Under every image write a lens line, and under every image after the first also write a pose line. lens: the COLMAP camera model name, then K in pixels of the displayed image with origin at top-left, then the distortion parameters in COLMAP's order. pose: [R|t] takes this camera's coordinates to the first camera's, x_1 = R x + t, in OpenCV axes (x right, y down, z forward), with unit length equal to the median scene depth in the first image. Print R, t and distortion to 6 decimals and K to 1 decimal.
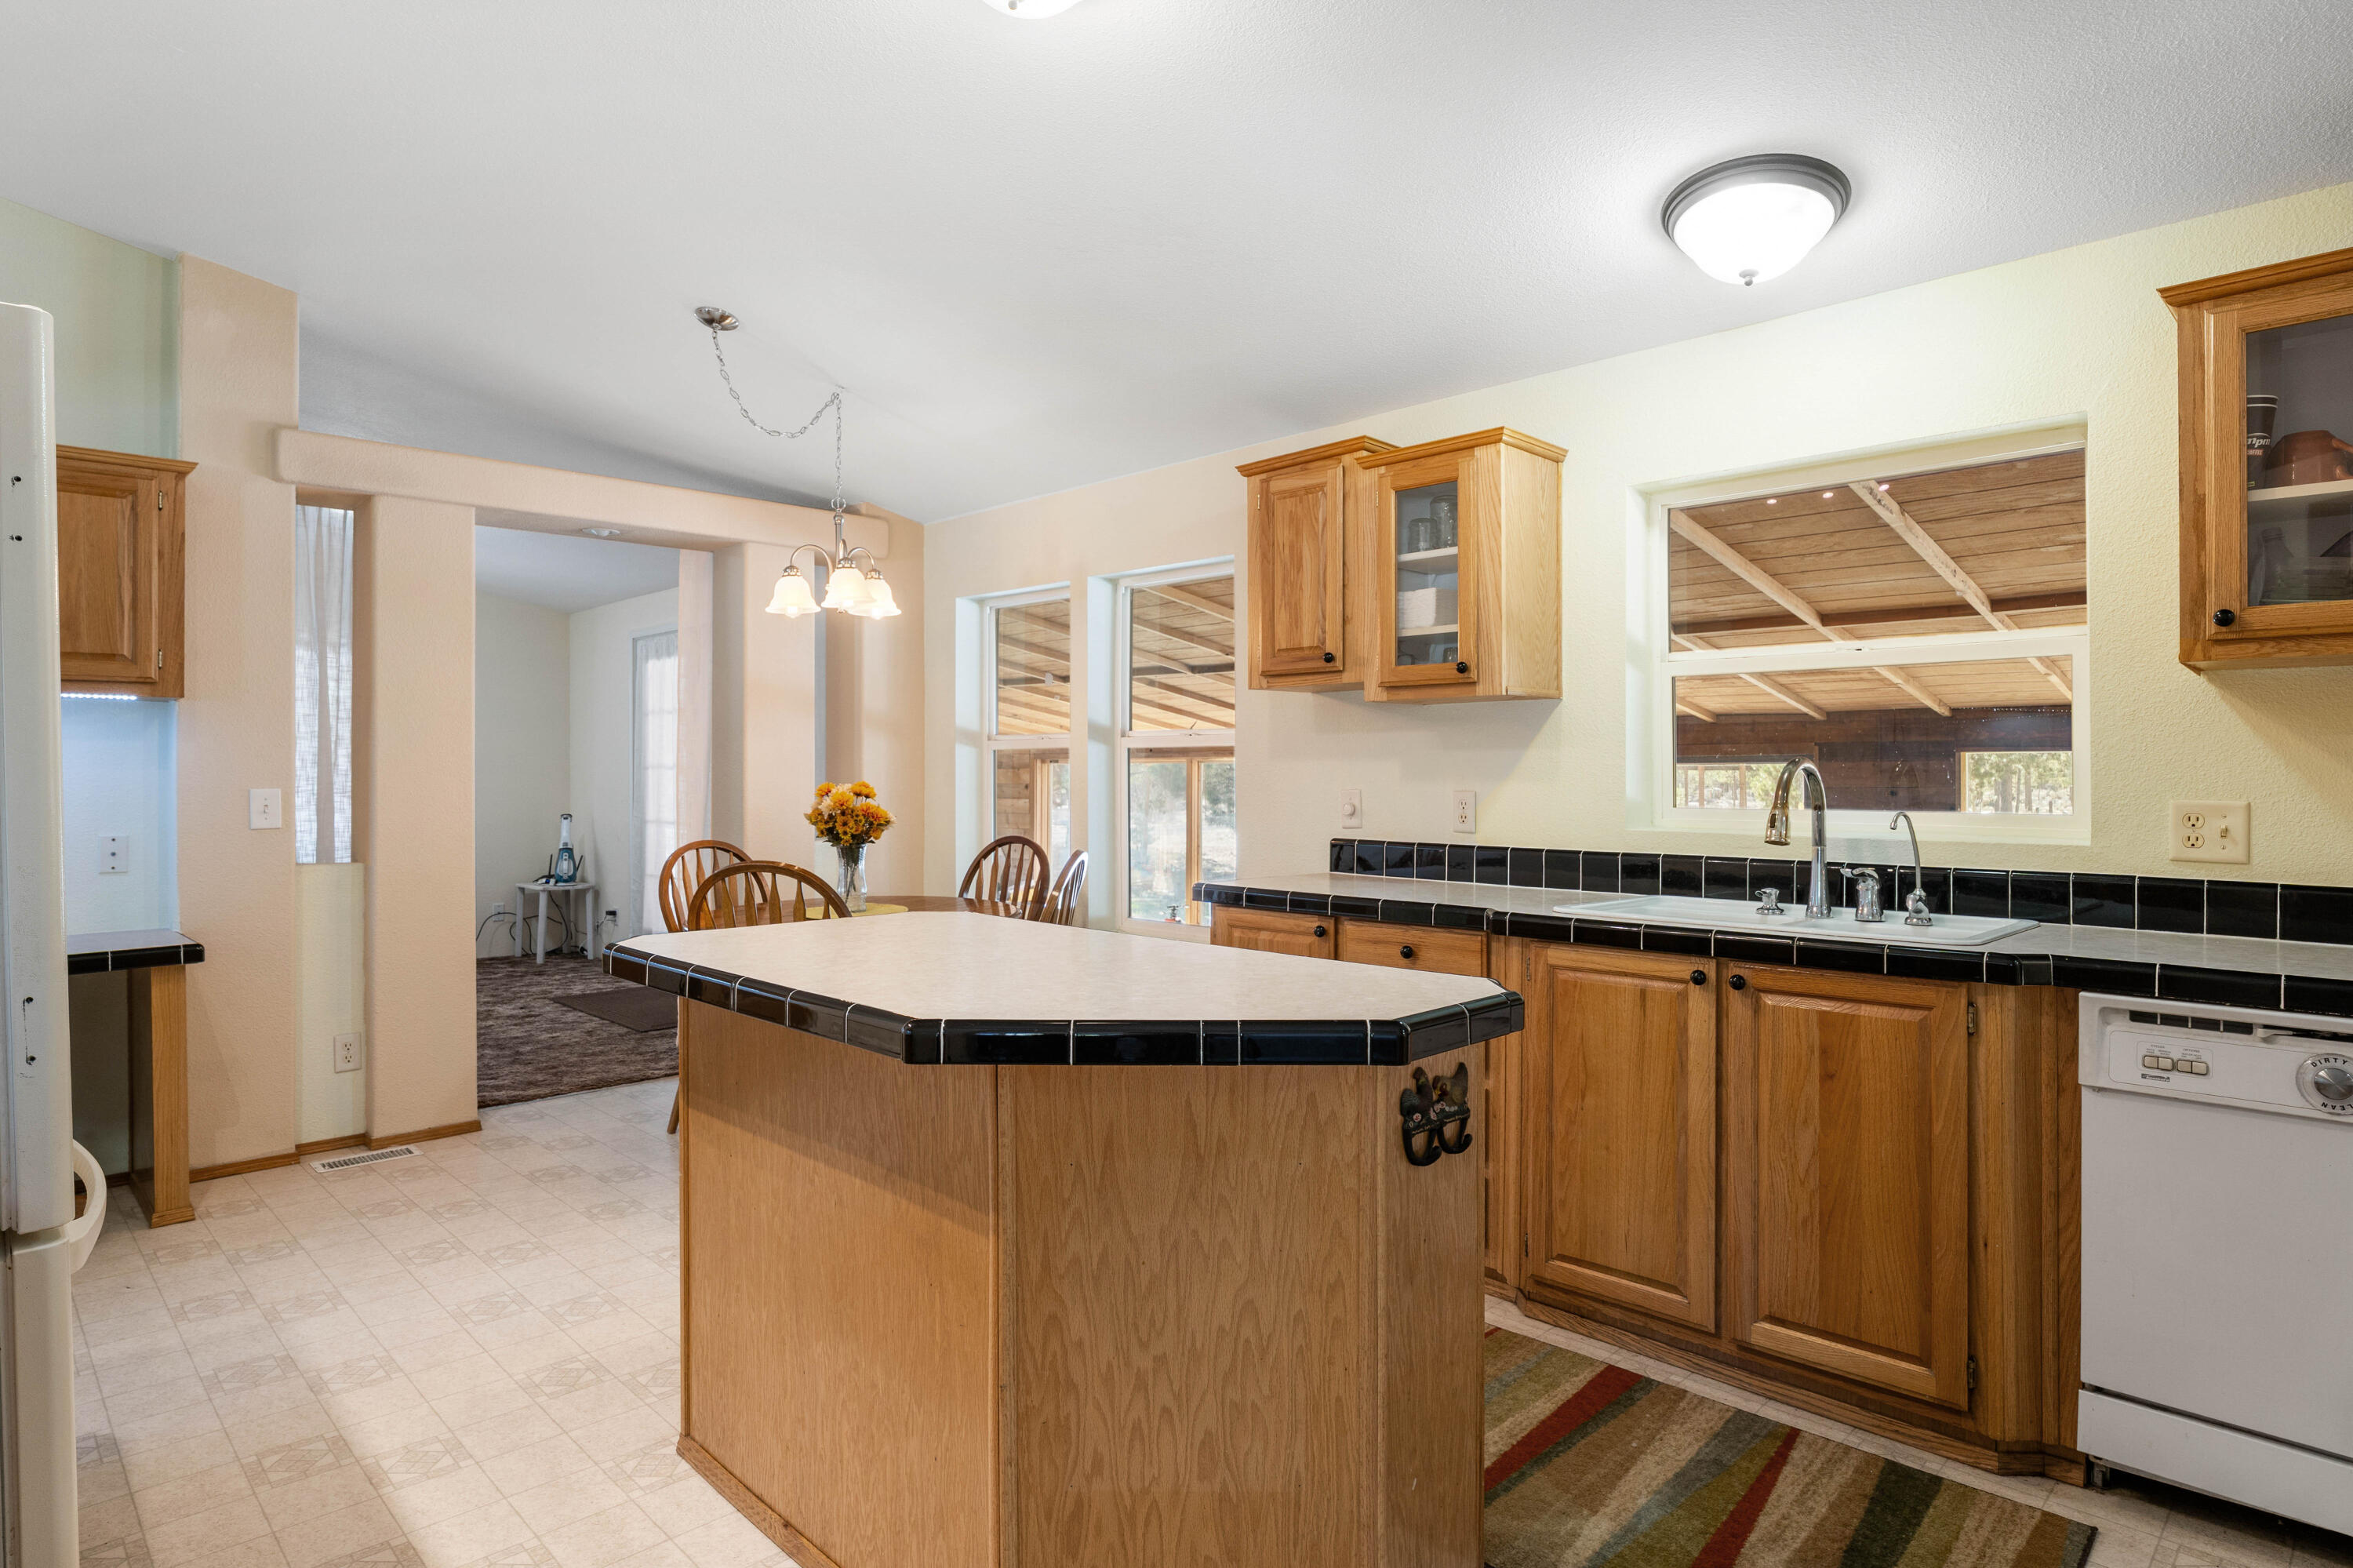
lens RADIAL K [[1282.9, 0, 1176.5], [0, 1282.9, 784.0], [0, 0, 1]] dist [-0.005137, -0.000379]
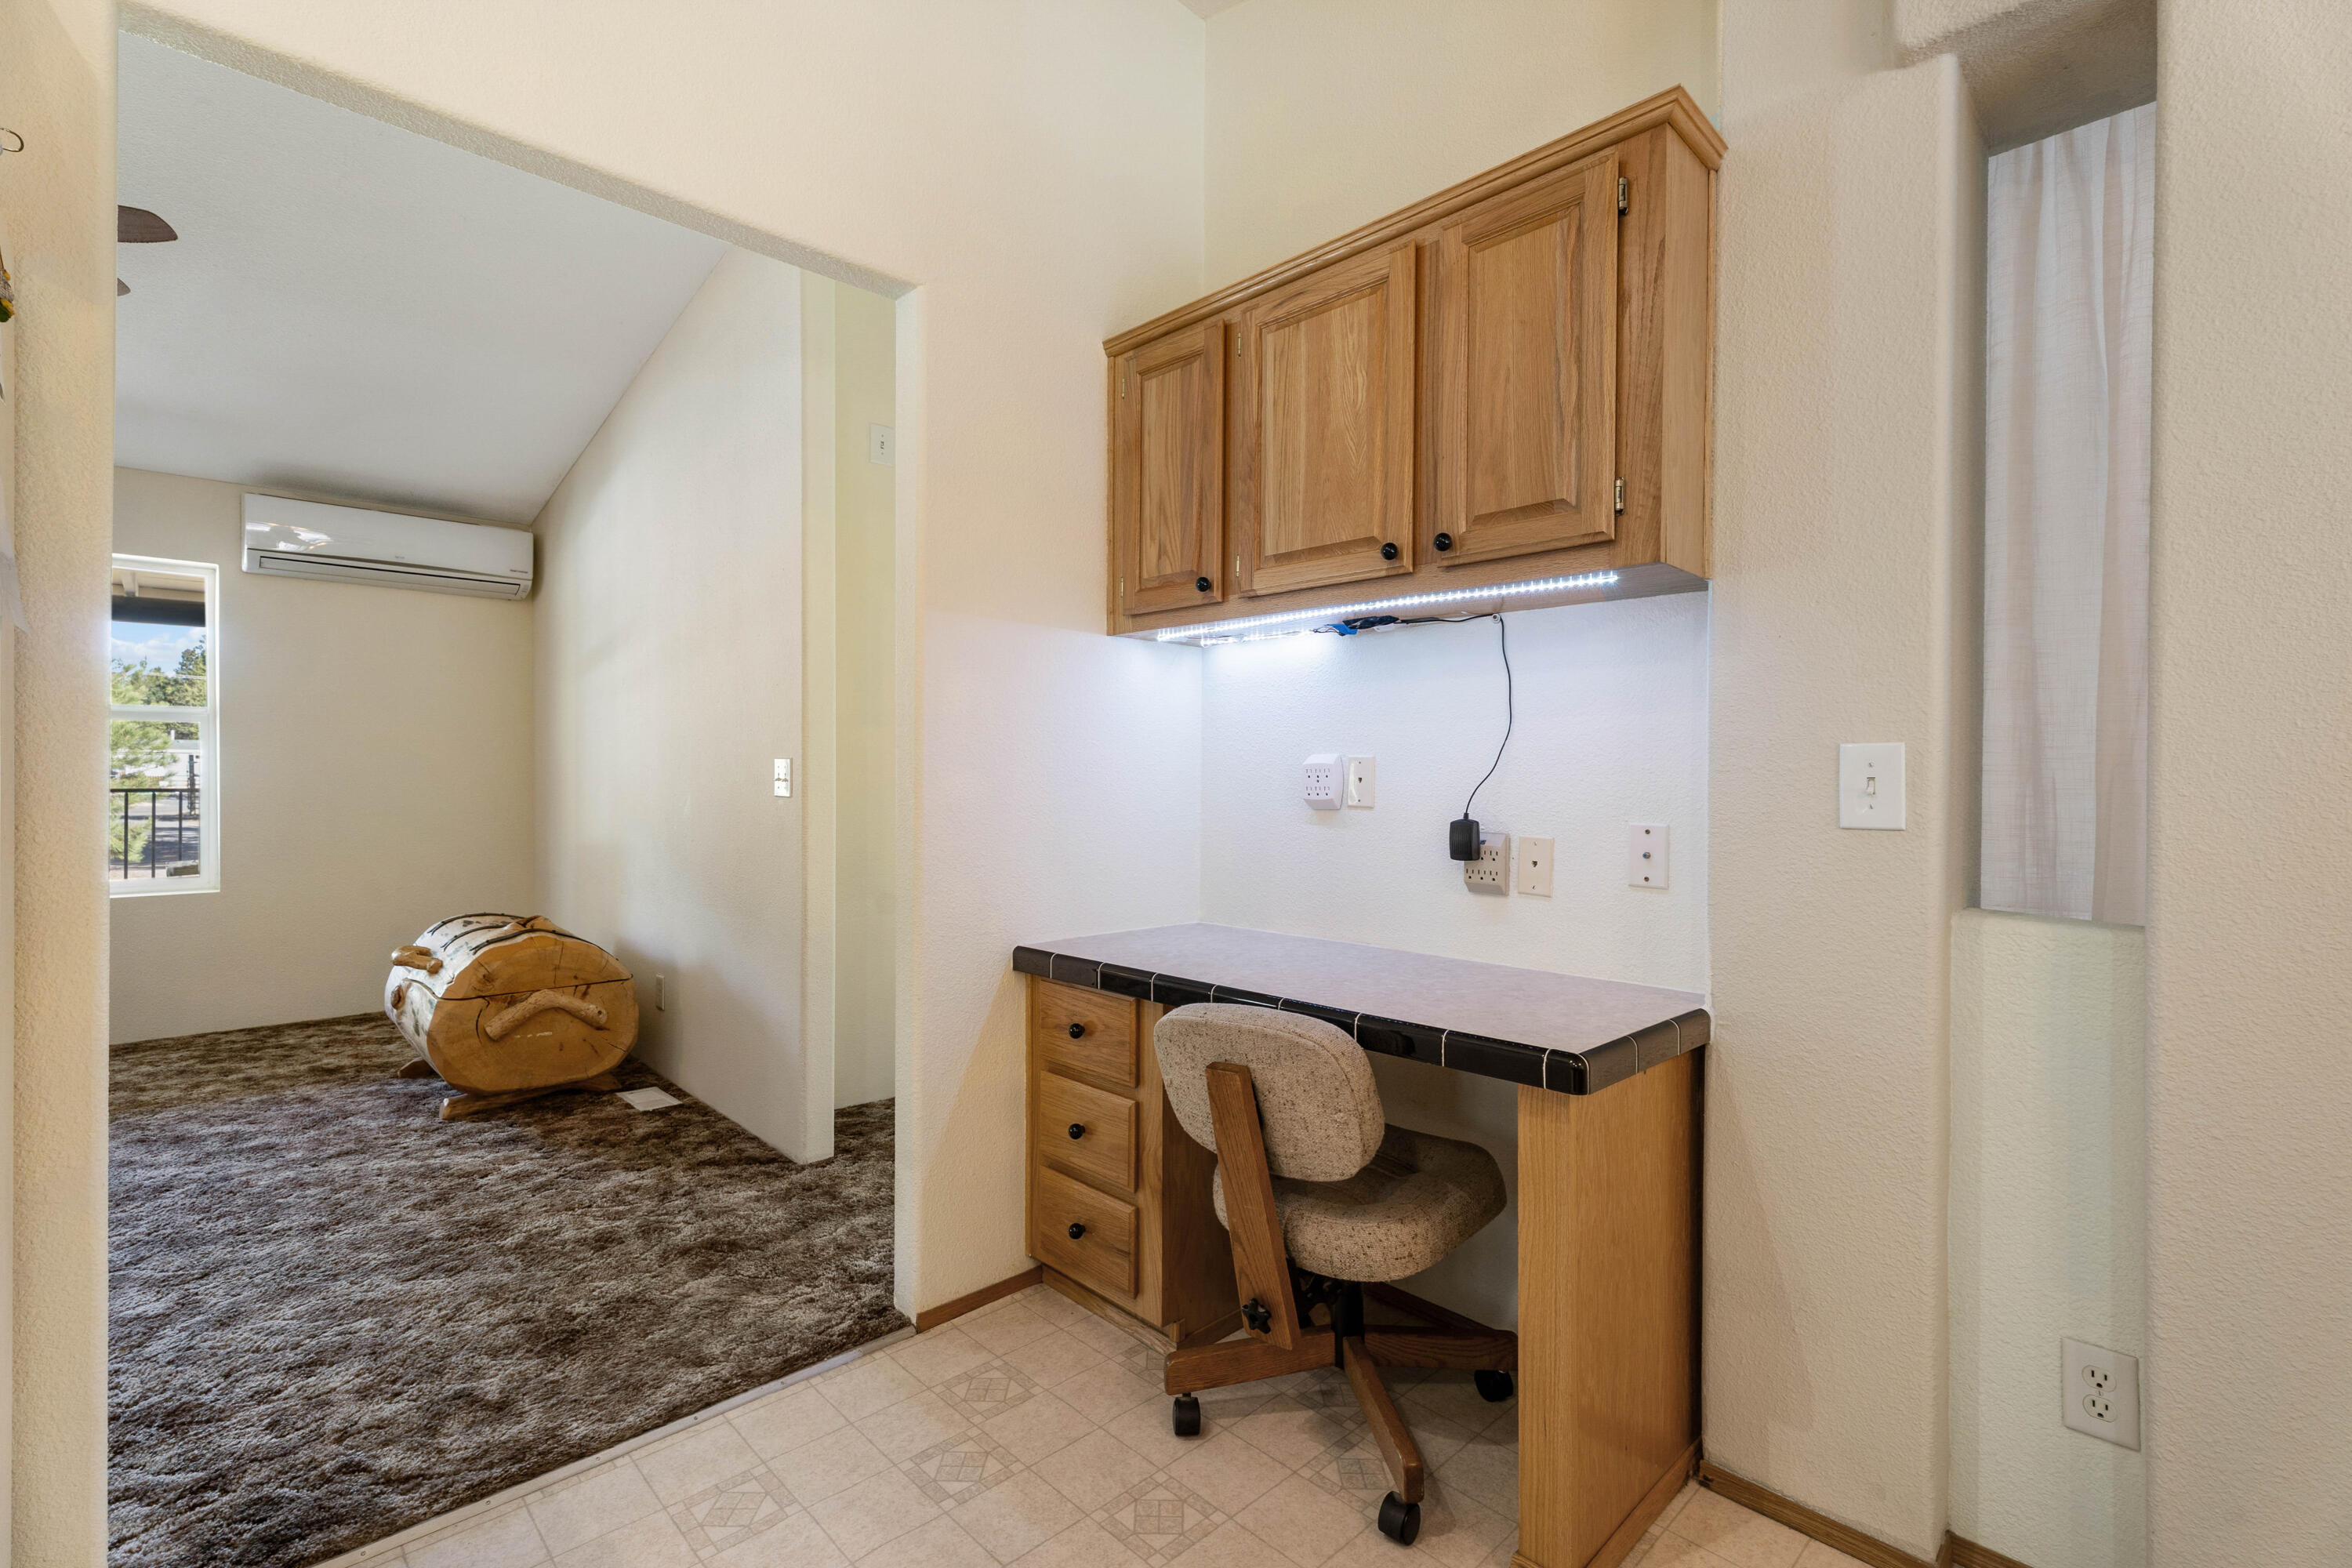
lens RADIAL K [[1076.7, 0, 1157.1], [0, 1076.7, 765.9], [0, 0, 1]] dist [0.002994, 0.000397]
pose [[-0.032572, -0.001734, -0.999468, -0.291917], [-0.016650, 0.999861, -0.001192, 0.015710], [0.999331, 0.016602, -0.032597, 0.704315]]
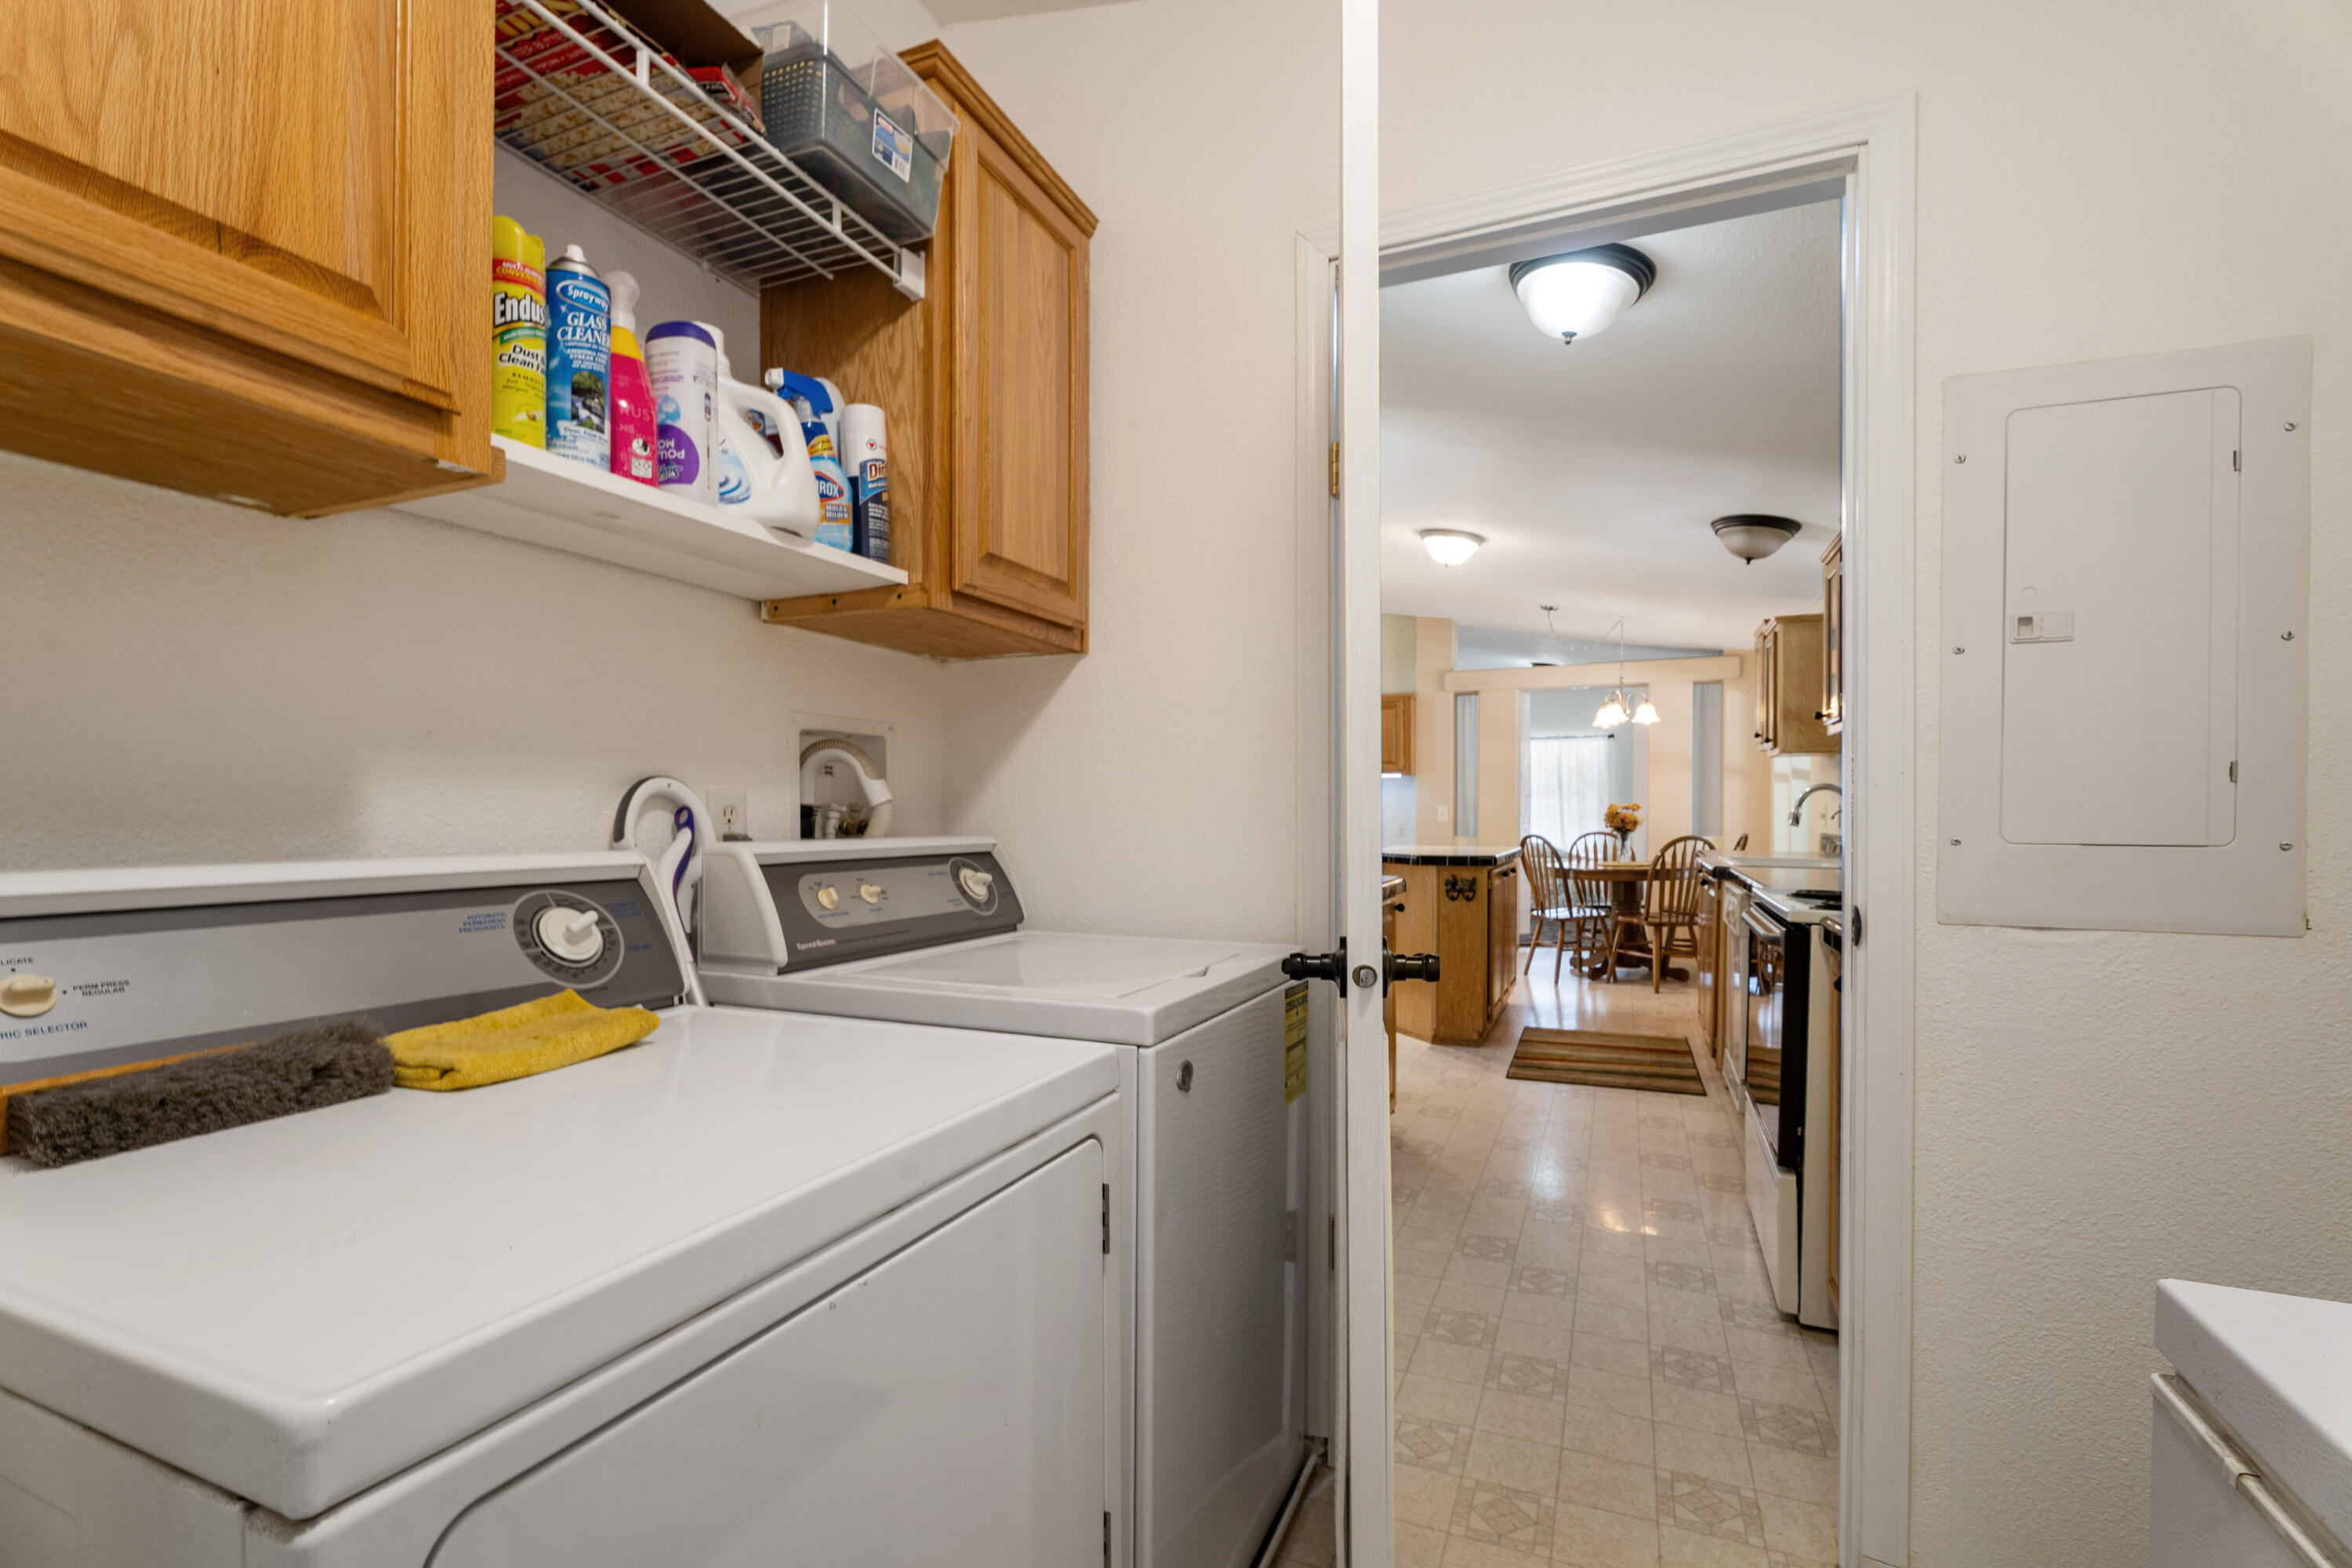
lens RADIAL K [[1076.3, 0, 1157.5], [0, 1076.3, 825.9], [0, 0, 1]] dist [-0.000995, -0.000035]
pose [[0.355231, 0.014589, -0.934665, 1.131843], [-0.009088, 0.999885, 0.012152, 0.021458], [0.934735, 0.004178, 0.355322, -0.353555]]
